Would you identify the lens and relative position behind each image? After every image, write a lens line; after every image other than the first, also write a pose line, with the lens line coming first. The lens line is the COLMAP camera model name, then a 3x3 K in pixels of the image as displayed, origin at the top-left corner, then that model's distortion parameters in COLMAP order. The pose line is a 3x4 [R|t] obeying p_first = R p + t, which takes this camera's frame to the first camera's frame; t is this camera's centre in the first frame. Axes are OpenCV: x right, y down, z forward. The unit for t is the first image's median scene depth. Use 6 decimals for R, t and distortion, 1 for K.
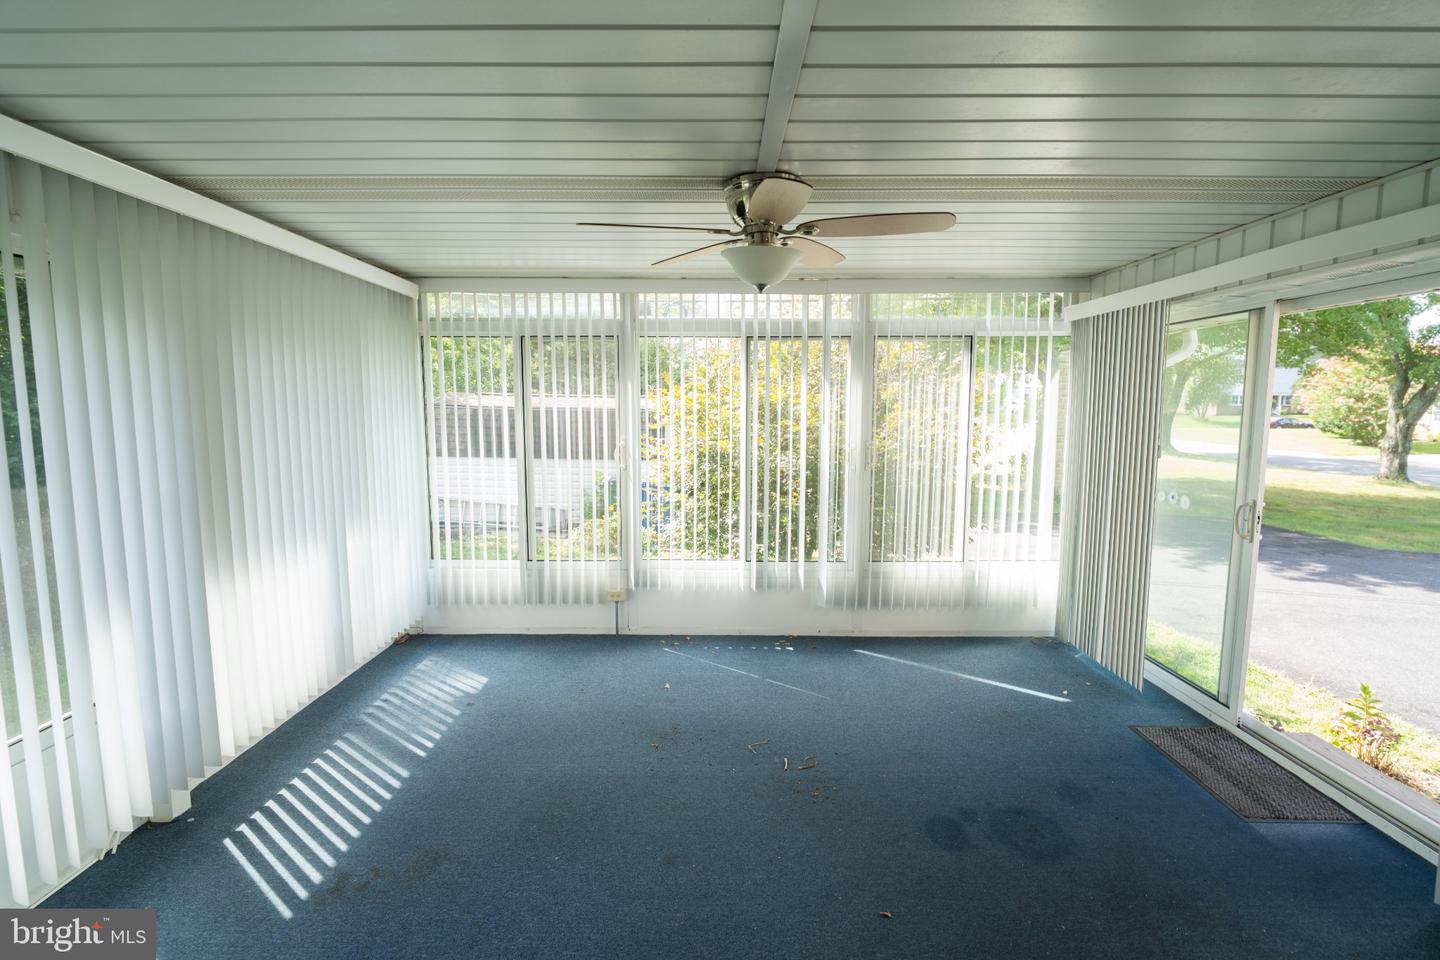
lens RADIAL K [[668.7, 0, 720.2], [0, 668.7, 479.0], [0, 0, 1]] dist [-0.001812, -0.003090]
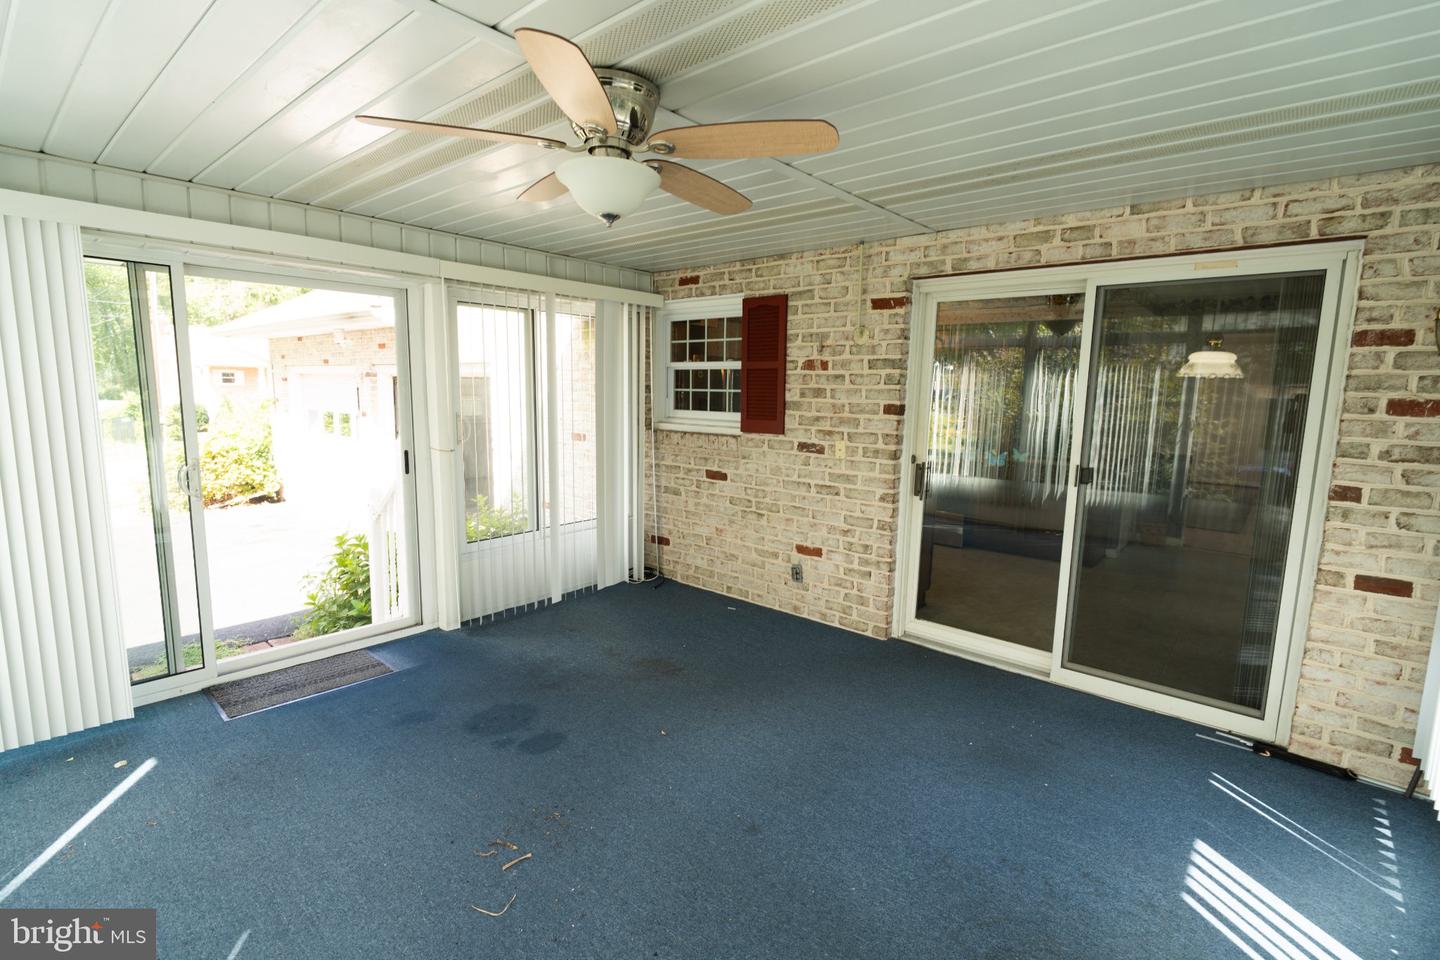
lens RADIAL K [[668.7, 0, 719.3], [0, 668.7, 480.2], [0, 0, 1]] dist [-0.001812, -0.003090]
pose [[-0.760790, -0.108332, 0.639893, -0.519937], [0.048120, 0.973840, 0.222079, -0.138791], [-0.647212, 0.199747, -0.735675, 1.378900]]
